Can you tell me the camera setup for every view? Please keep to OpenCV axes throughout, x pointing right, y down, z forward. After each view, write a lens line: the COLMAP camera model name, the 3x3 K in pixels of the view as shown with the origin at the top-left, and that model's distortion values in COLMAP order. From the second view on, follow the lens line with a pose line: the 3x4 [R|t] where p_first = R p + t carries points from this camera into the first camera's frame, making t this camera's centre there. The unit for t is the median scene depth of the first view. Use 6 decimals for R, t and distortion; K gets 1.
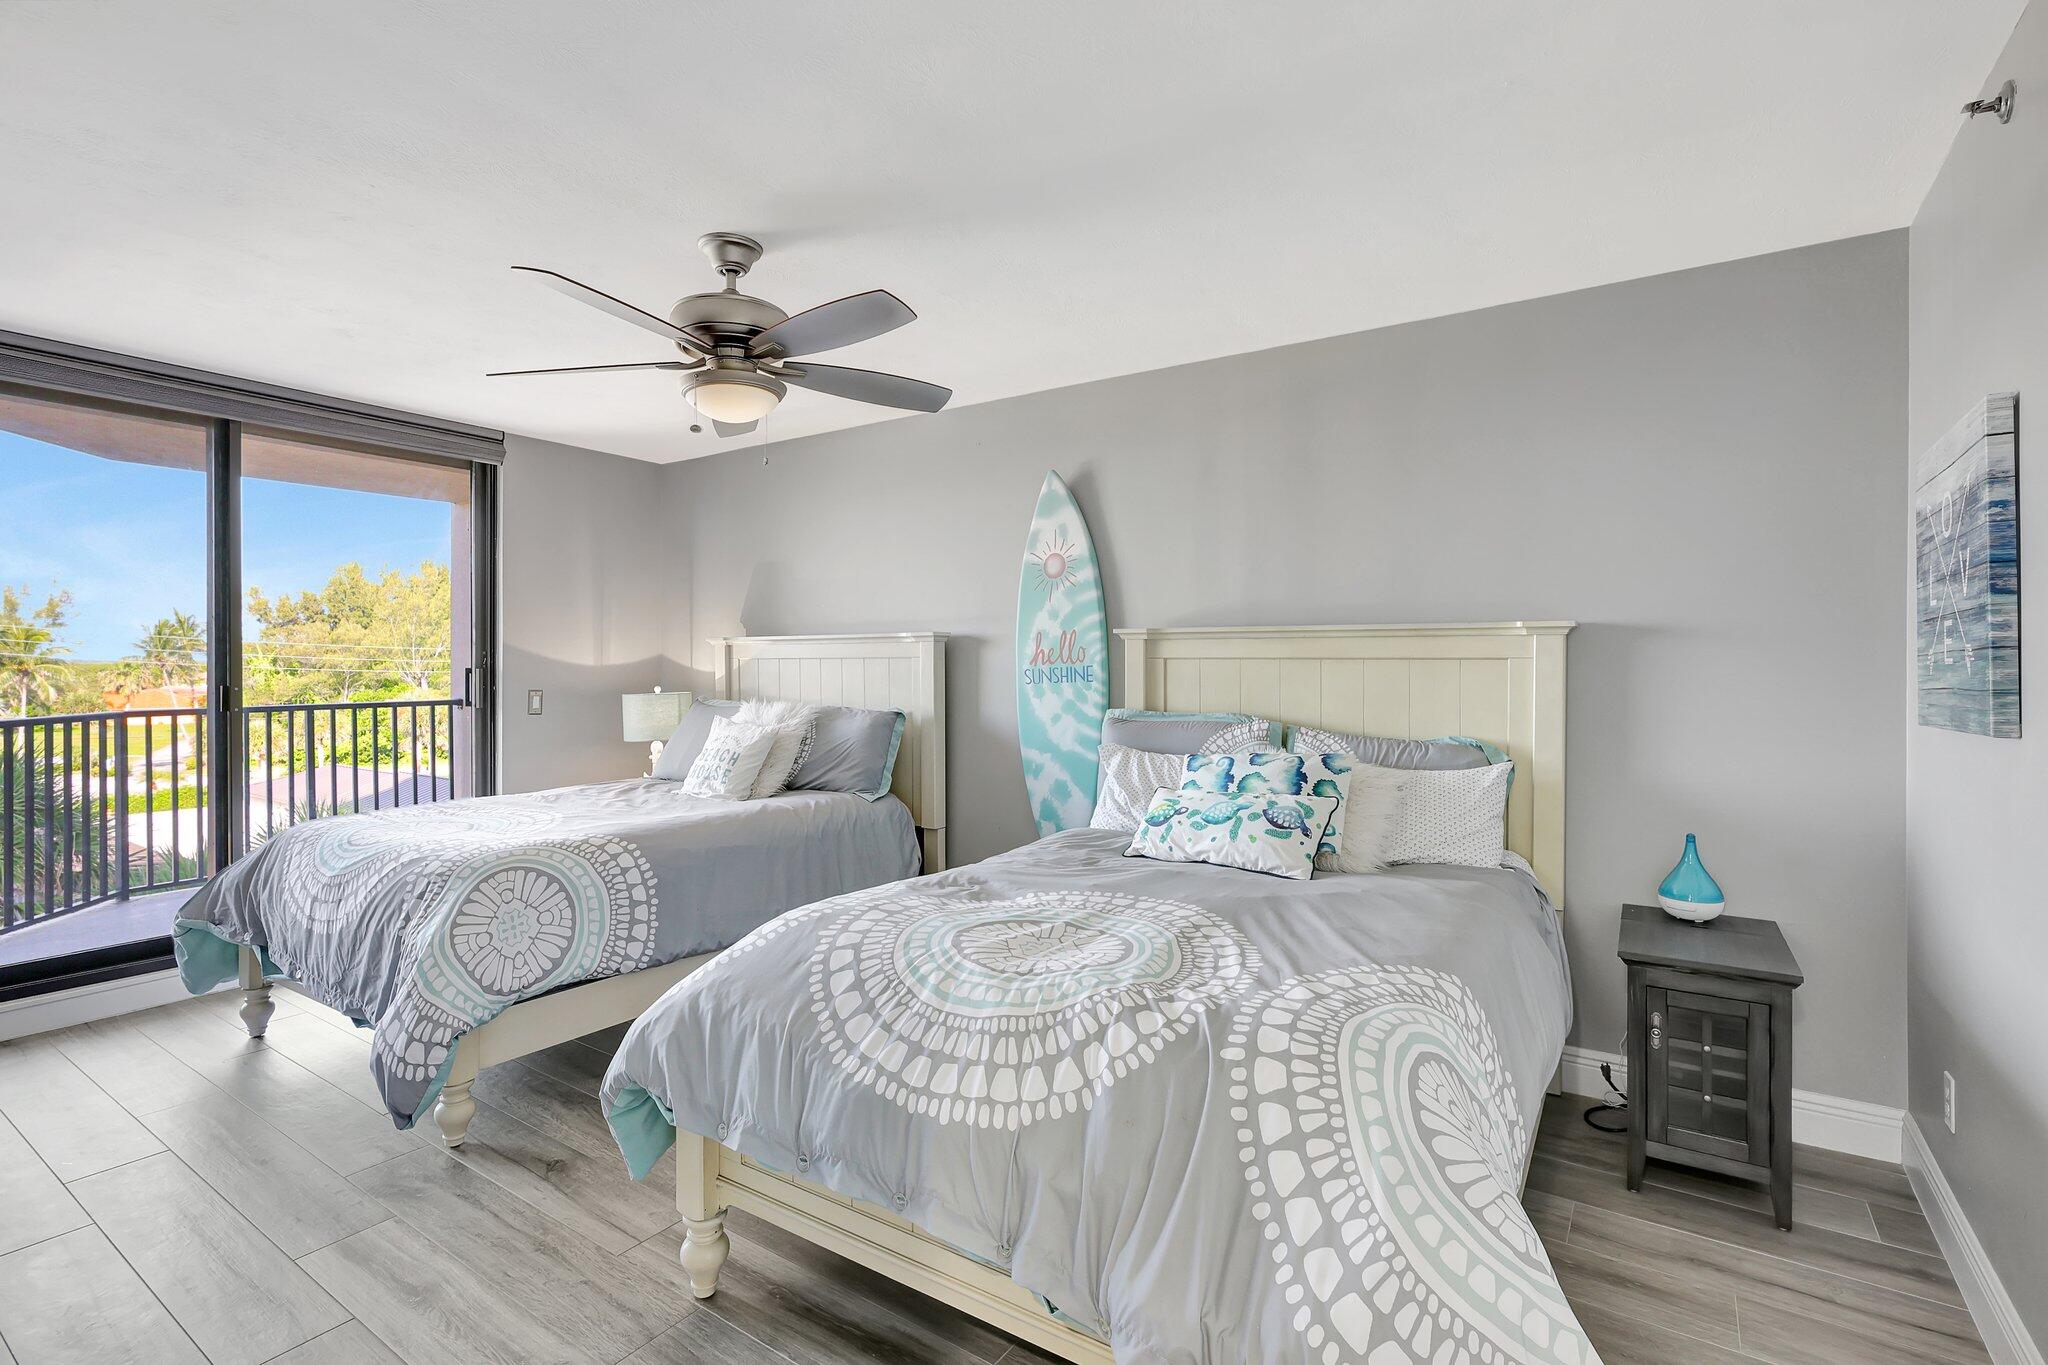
lens RADIAL K [[952.5, 0, 1038.7], [0, 952.5, 677.5], [0, 0, 1]] dist [-0.002511, 0.001884]
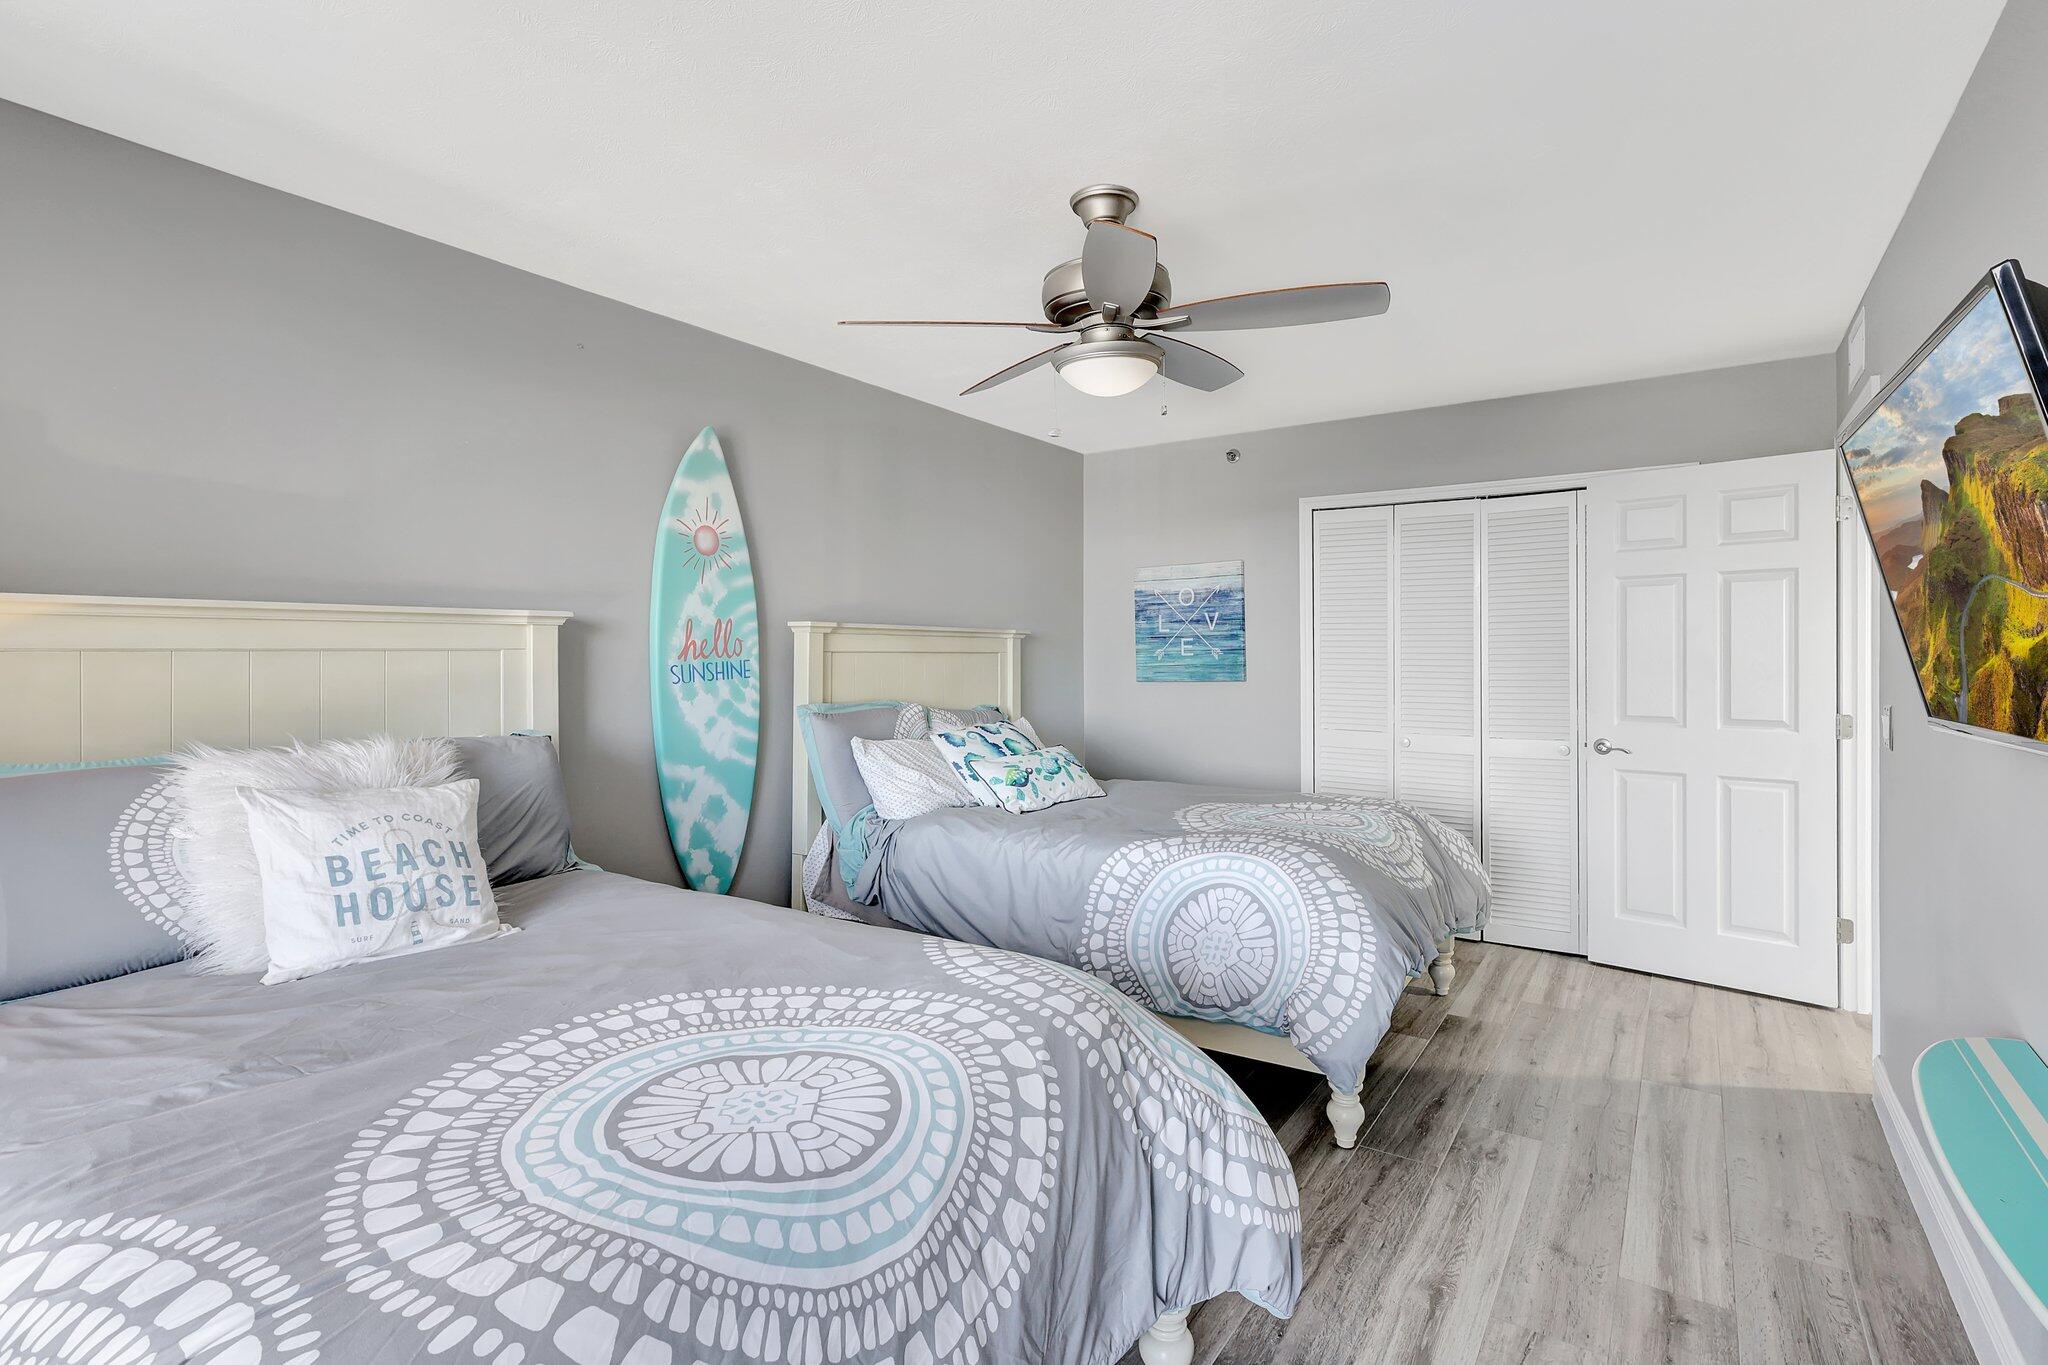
lens RADIAL K [[952.5, 0, 1025.0], [0, 952.5, 660.3], [0, 0, 1]] dist [-0.002511, 0.001884]
pose [[0.024726, -0.011796, 0.999625, -0.813656], [0.008577, 0.999896, 0.011587, -0.019716], [-0.999657, 0.008288, 0.024824, 0.703136]]
